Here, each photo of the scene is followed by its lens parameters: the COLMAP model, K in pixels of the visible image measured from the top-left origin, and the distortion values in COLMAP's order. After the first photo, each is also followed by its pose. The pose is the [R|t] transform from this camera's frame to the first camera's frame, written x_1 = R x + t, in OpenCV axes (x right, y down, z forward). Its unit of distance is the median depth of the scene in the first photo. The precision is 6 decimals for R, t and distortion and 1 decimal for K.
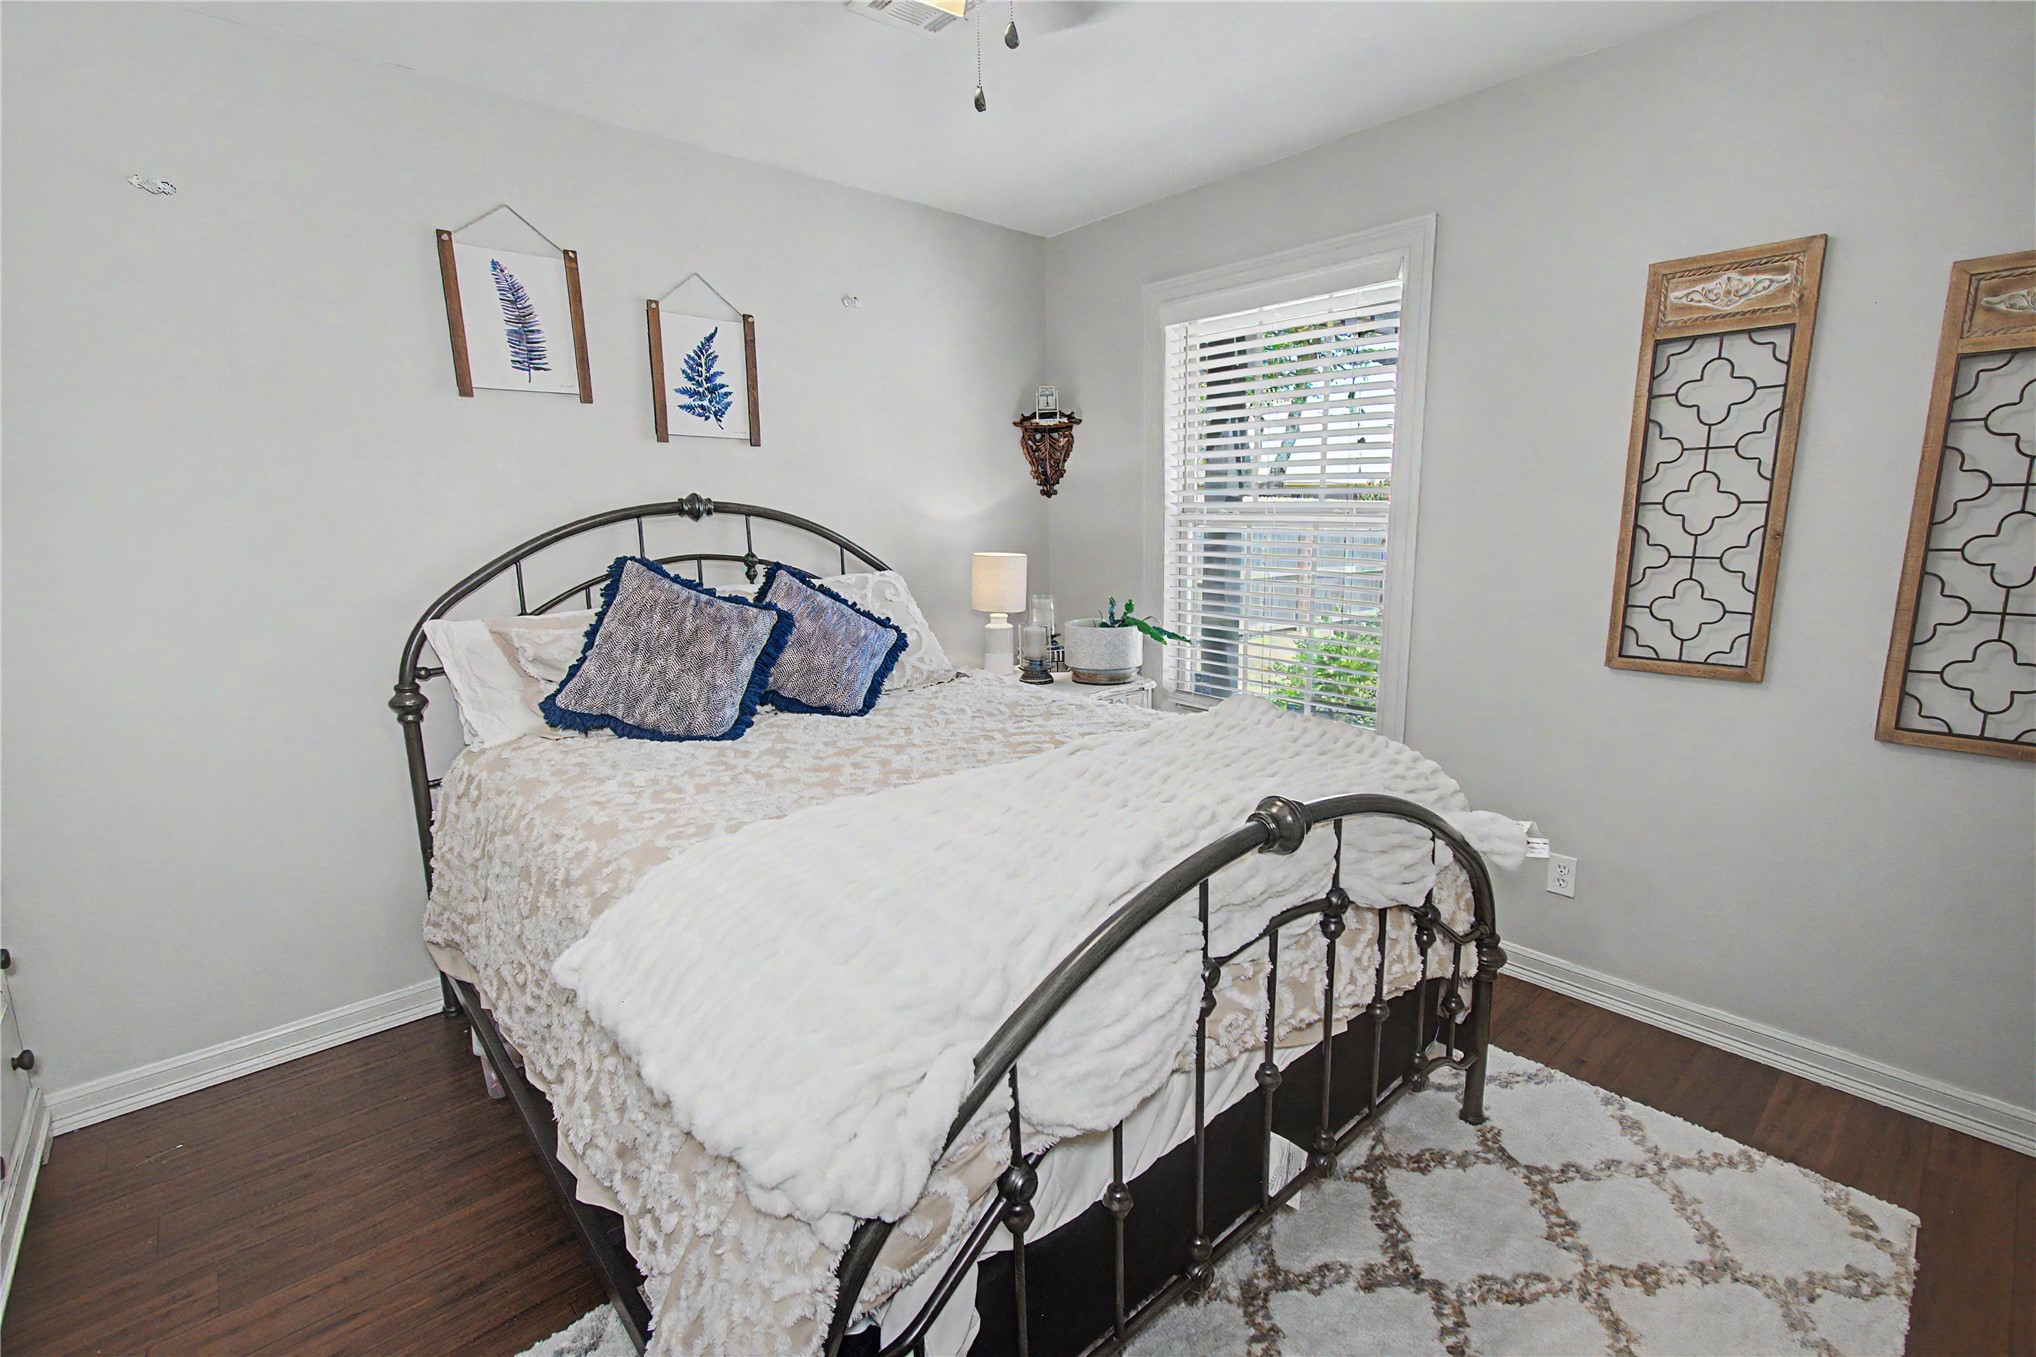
lens RADIAL K [[910.3, 0, 1039.8], [0, 910.3, 677.0], [0, 0, 1]] dist [0.035036, -0.011733]
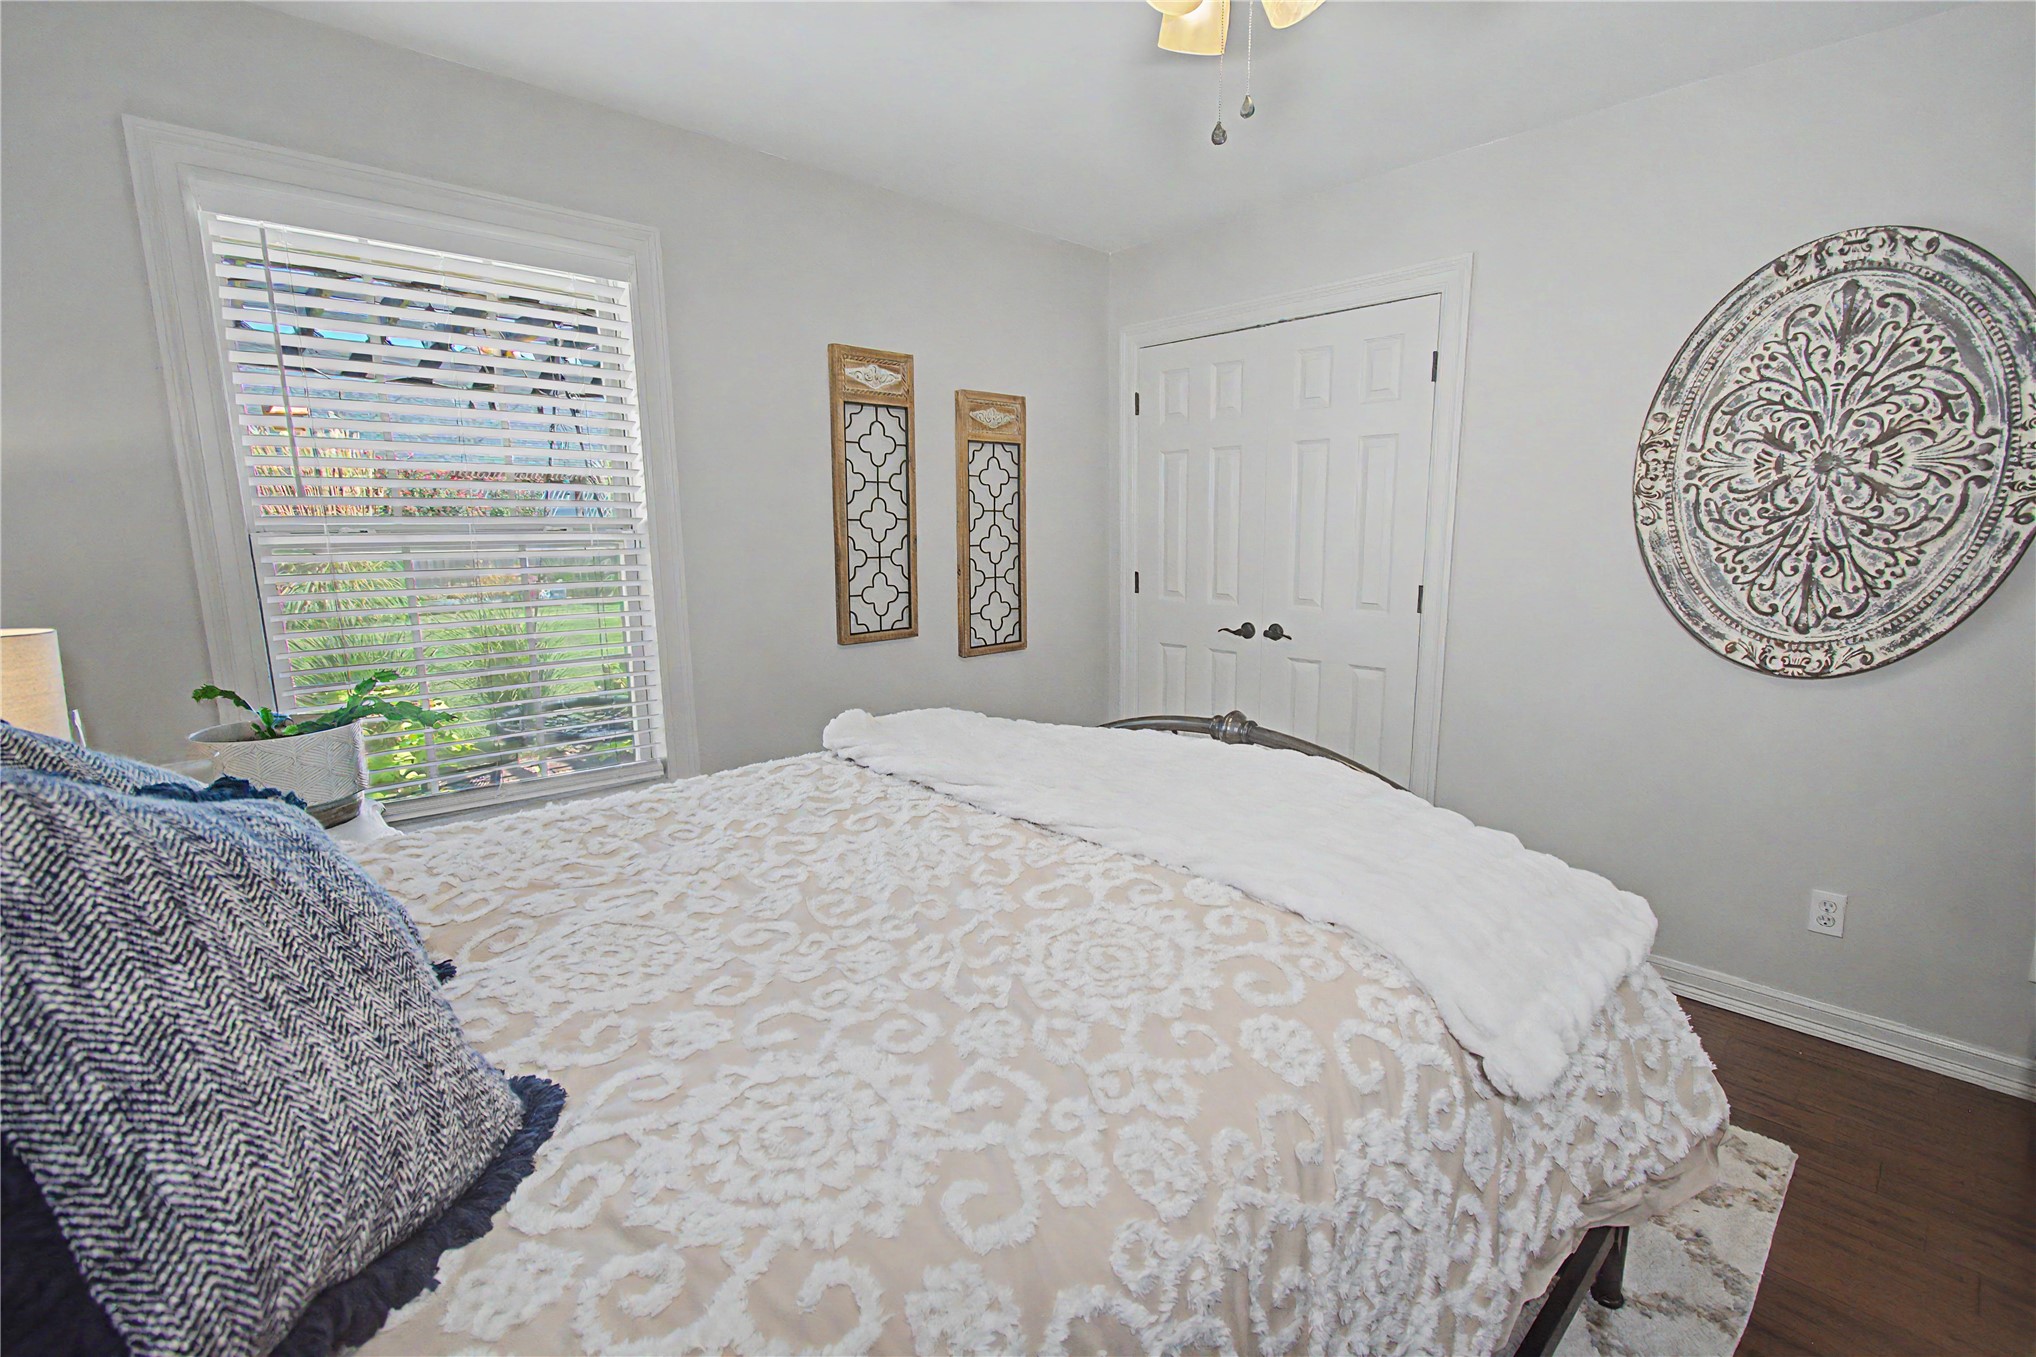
lens RADIAL K [[910.3, 0, 1039.8], [0, 910.3, 677.0], [0, 0, 1]] dist [0.035036, -0.011733]
pose [[-0.041516, -0.164796, 0.985453, -0.744725], [0.197208, 0.965549, 0.169776, -0.144333], [-0.979482, 0.201387, -0.007586, 0.815451]]
